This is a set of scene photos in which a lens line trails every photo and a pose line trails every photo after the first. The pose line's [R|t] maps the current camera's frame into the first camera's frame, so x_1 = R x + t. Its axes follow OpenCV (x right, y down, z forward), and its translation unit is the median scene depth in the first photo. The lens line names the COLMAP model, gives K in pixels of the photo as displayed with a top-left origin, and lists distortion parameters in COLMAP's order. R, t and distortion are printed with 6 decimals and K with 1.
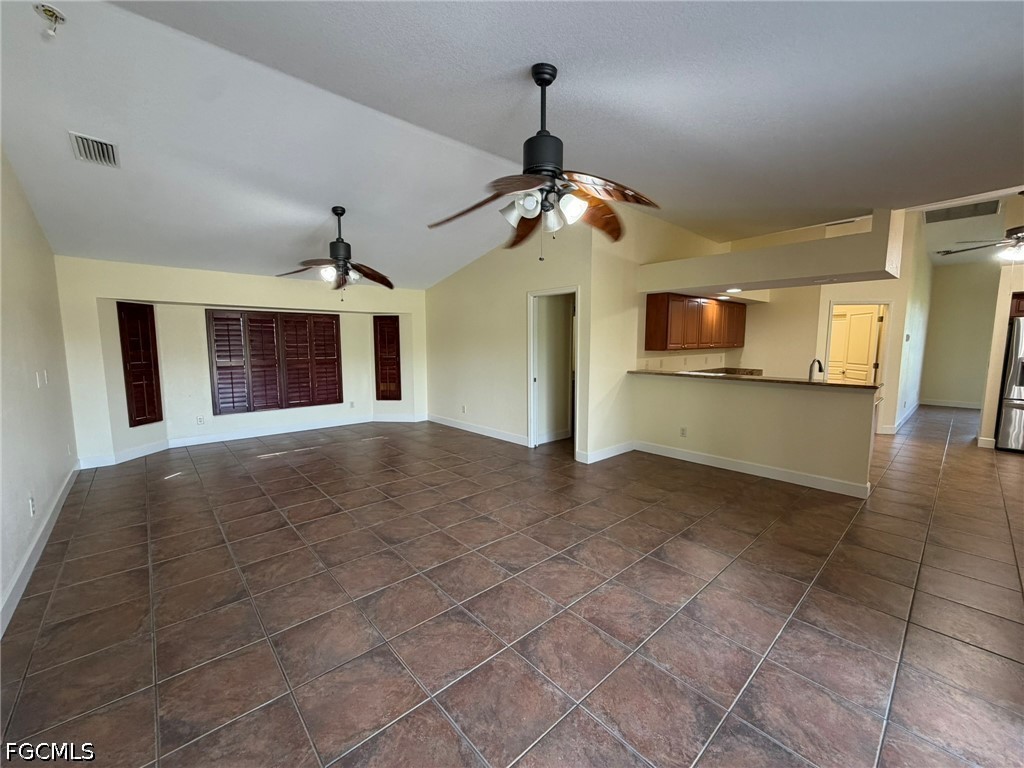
lens RADIAL K [[409.7, 0, 509.5], [0, 409.7, 383.0], [0, 0, 1]] dist [0.000050, -0.000038]
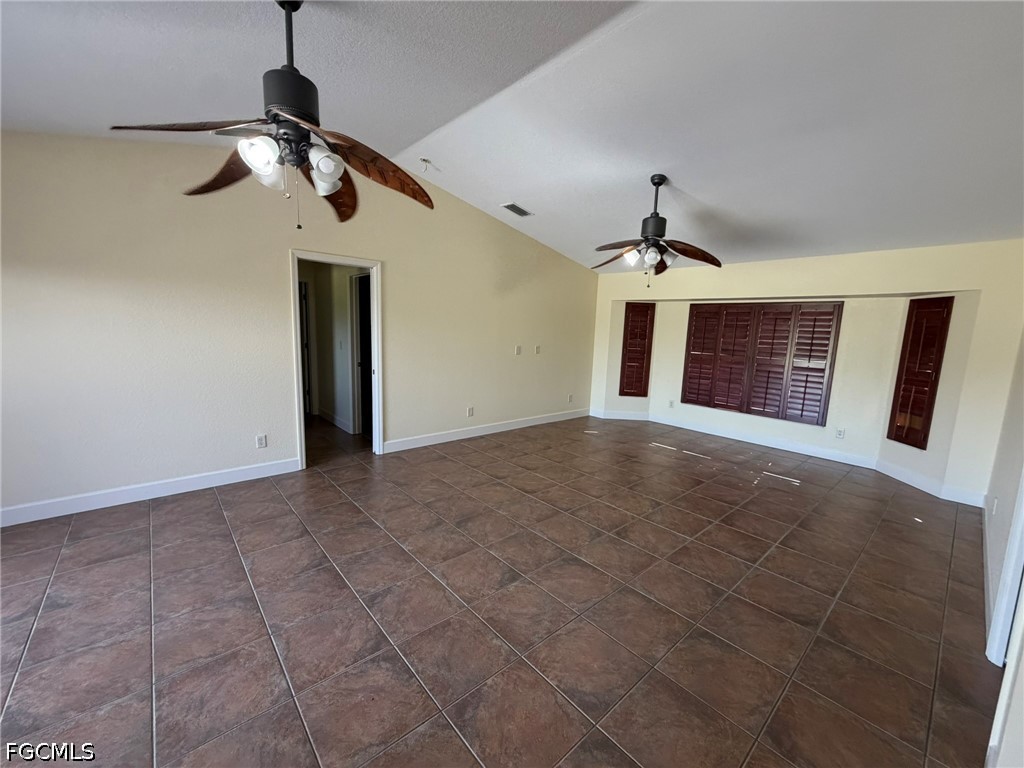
lens RADIAL K [[409.7, 0, 513.6], [0, 409.7, 383.6], [0, 0, 1]] dist [0.000050, -0.000038]
pose [[-0.005769, 0.139842, -0.990157, 0.595885], [-0.136547, 0.980789, 0.139315, -0.104333], [0.990617, 0.136007, 0.013437, 0.925781]]
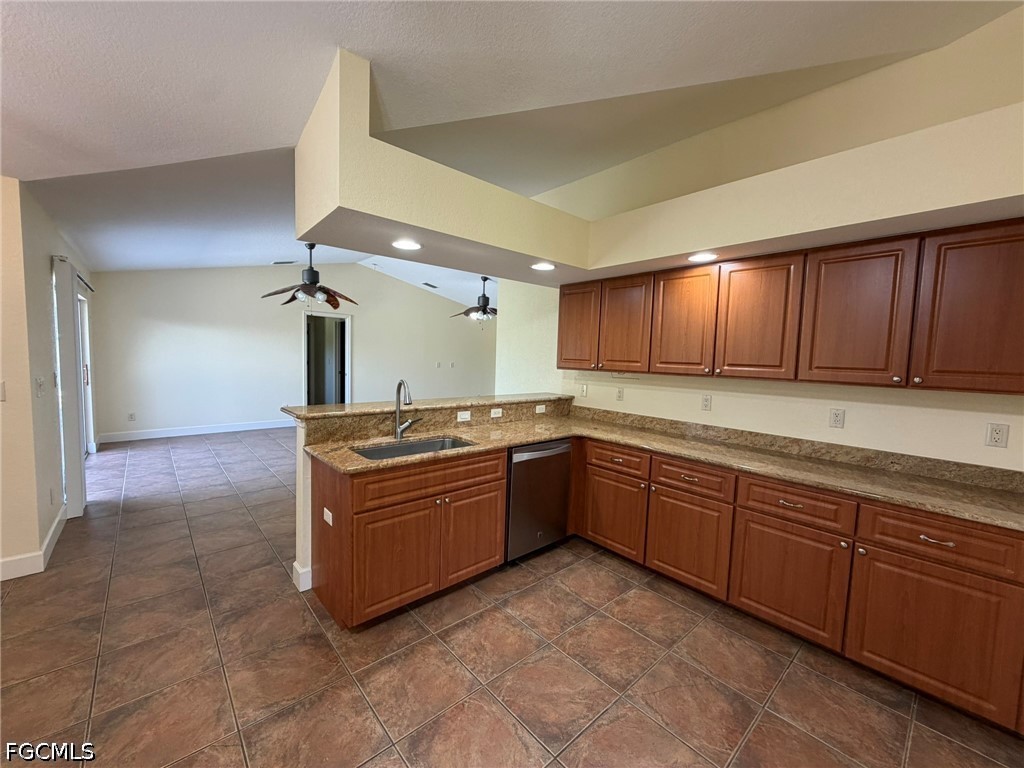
lens RADIAL K [[409.7, 0, 511.0], [0, 409.7, 386.5], [0, 0, 1]] dist [0.000050, -0.000038]
pose [[-0.002215, 0.076692, -0.997052, 1.658836], [-0.140811, 0.987097, 0.076239, -0.143858], [0.990034, 0.140565, 0.008612, 1.427451]]
